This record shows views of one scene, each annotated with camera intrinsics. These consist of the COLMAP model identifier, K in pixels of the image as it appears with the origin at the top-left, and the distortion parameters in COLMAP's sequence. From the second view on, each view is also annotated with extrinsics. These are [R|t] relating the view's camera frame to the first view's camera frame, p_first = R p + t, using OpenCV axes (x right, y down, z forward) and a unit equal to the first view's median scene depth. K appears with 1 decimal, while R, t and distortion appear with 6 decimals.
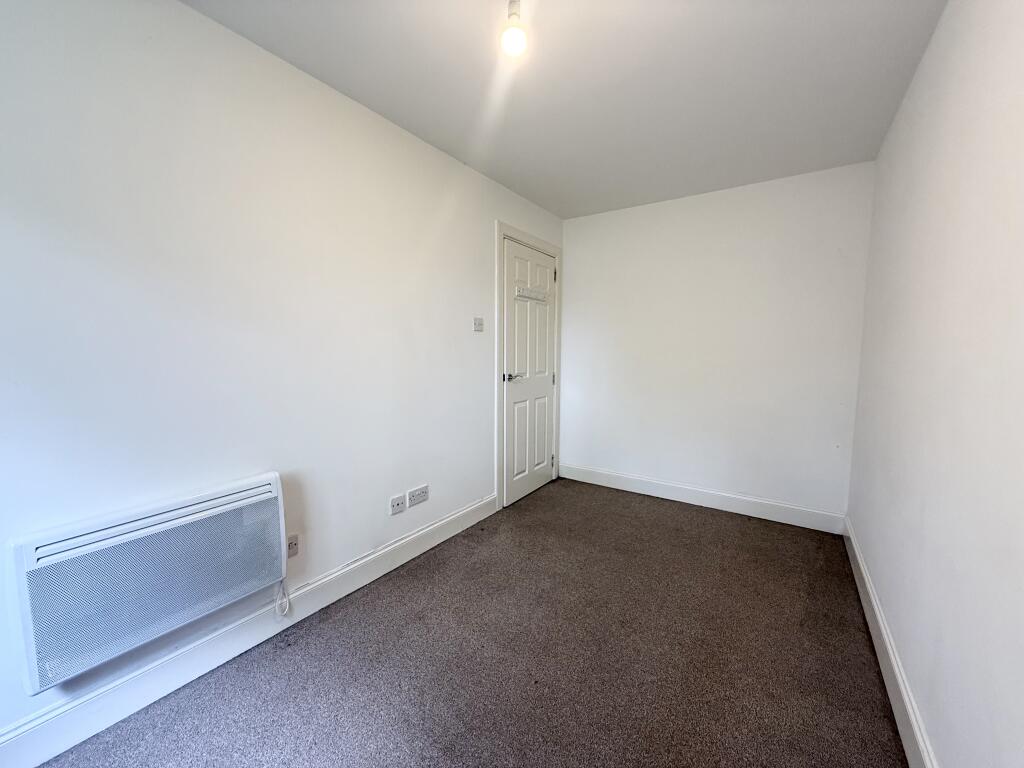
lens RADIAL K [[411.9, 0, 505.3], [0, 411.9, 379.3], [0, 0, 1]] dist [0.001306, 0.000050]
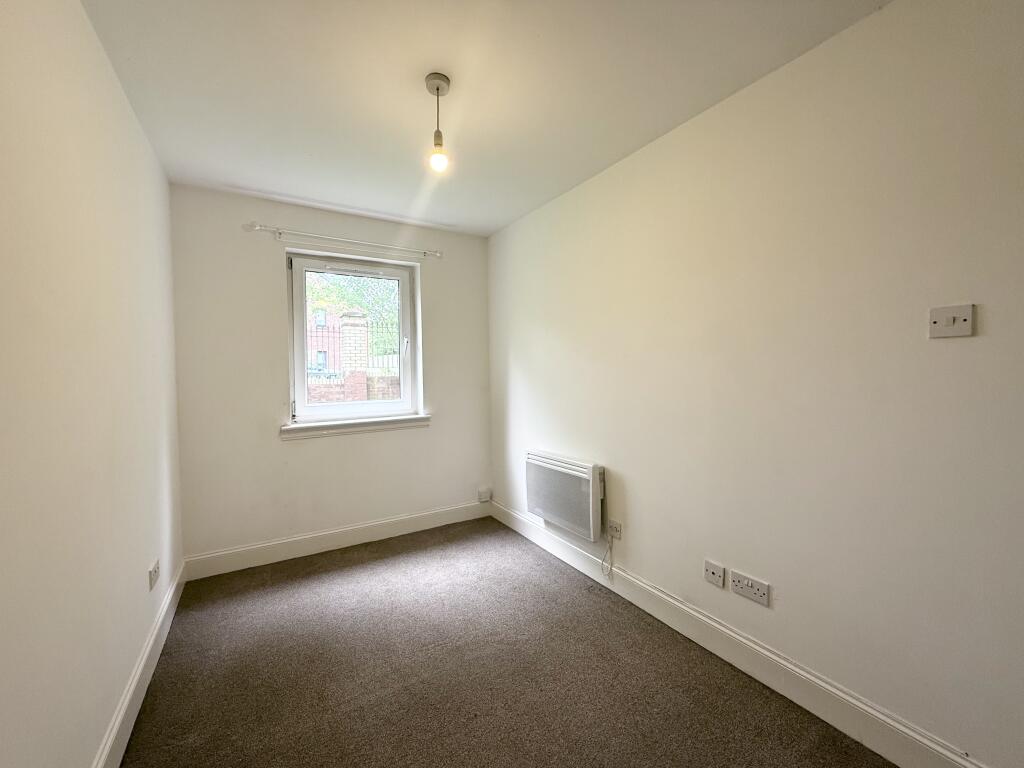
lens RADIAL K [[411.9, 0, 505.3], [0, 411.9, 379.3], [0, 0, 1]] dist [0.001306, 0.000050]
pose [[-0.420409, 0.007440, -0.907304, 0.682601], [-0.066209, 0.997049, 0.038855, -0.080318], [0.904916, 0.076407, -0.418676, 1.022592]]
